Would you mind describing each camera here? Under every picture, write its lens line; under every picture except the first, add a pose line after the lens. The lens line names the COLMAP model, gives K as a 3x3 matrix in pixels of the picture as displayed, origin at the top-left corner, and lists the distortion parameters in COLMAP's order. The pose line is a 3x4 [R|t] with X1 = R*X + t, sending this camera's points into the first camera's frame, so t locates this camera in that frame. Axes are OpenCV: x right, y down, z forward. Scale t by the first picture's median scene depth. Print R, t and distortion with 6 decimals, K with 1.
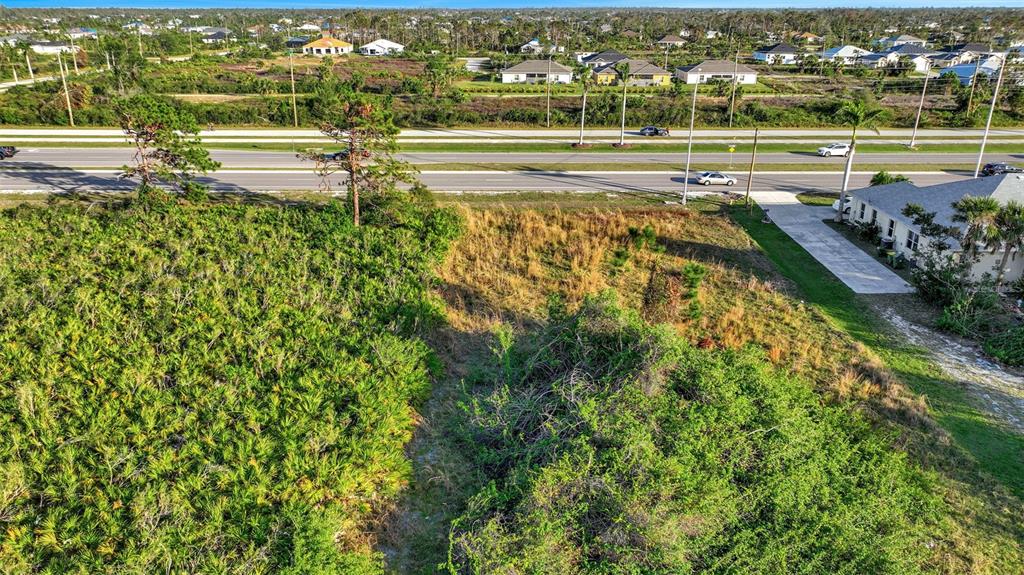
lens RADIAL K [[729.7, 0, 512.0], [0, 729.7, 287.5], [0, 0, 1]] dist [0.015260, 0.001645]
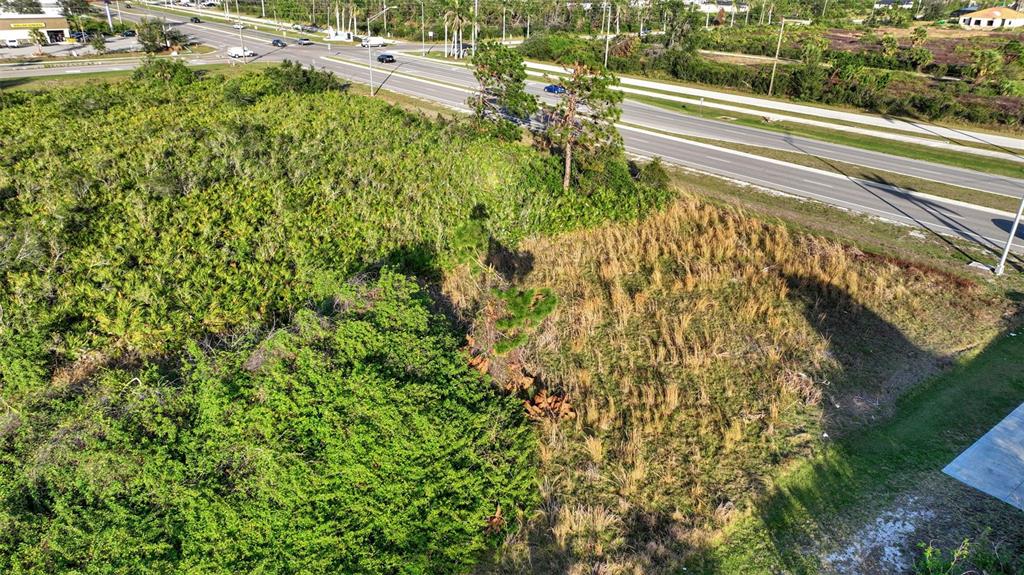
lens RADIAL K [[717.8, 0, 512.0], [0, 717.8, 287.5], [0, 0, 1]] dist [0.005443, 0.009406]
pose [[0.615282, 0.326149, -0.717673, 0.454055], [-0.291192, 0.940043, 0.177558, -0.094983], [0.732554, 0.099732, 0.673363, 0.258756]]
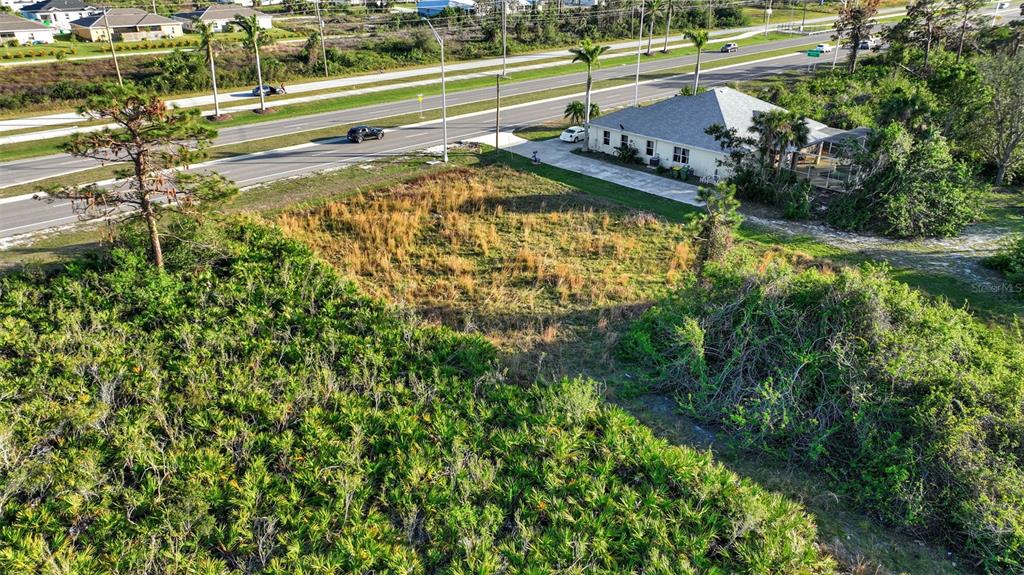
lens RADIAL K [[731.3, 0, 512.0], [0, 731.3, 287.5], [0, 0, 1]] dist [0.001693, 0.012598]
pose [[0.717116, -0.292653, 0.632534, -0.372890], [0.244514, 0.955525, 0.164880, -0.097579], [-0.652655, 0.036425, 0.756779, 0.236416]]
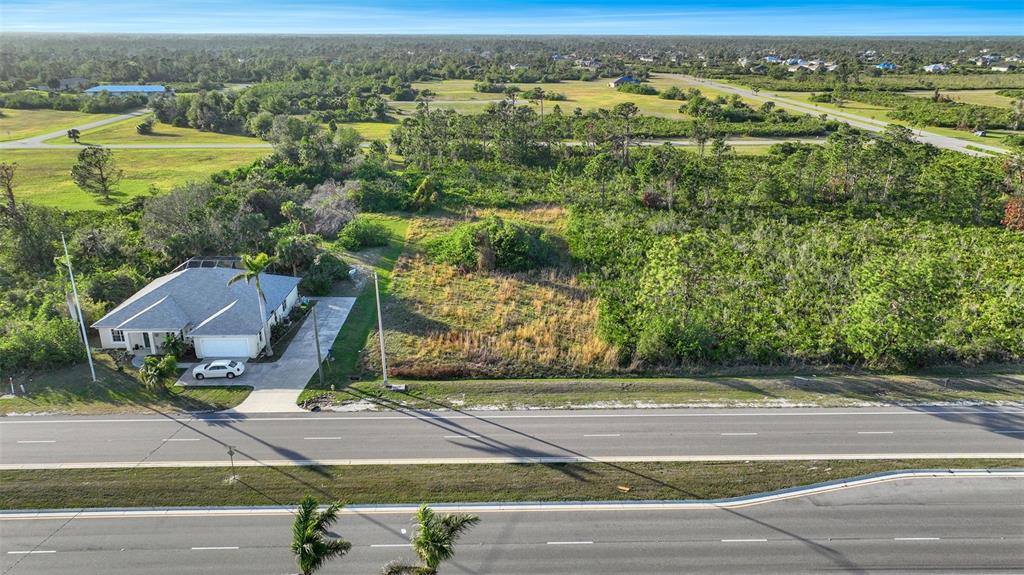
lens RADIAL K [[717.8, 0, 512.0], [0, 717.8, 287.5], [0, 0, 1]] dist [0.005443, 0.009406]
pose [[-0.999585, 0.004900, -0.028376, 0.105800], [-0.014822, 0.757299, 0.652901, -0.838681], [0.024688, 0.653050, -0.756912, 1.682898]]
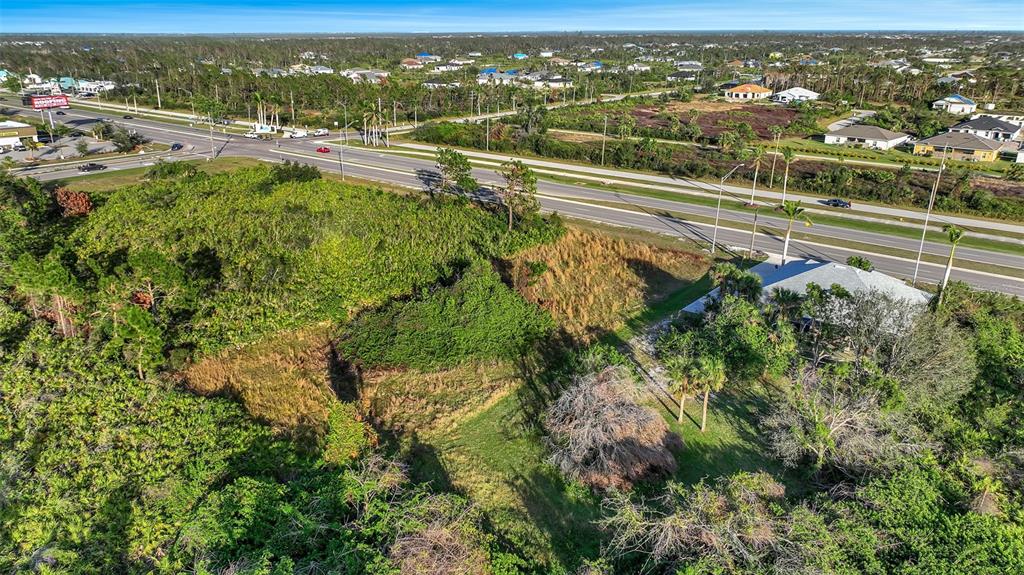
lens RADIAL K [[711.7, 0, 515.0], [0, 711.7, 345.3], [0, 0, 1]] dist [-0.006369, -0.001725]
pose [[0.782346, 0.254651, -0.568407, 0.836977], [-0.222686, 0.966640, 0.126562, -0.024480], [0.581674, 0.027561, 0.812955, -0.443483]]
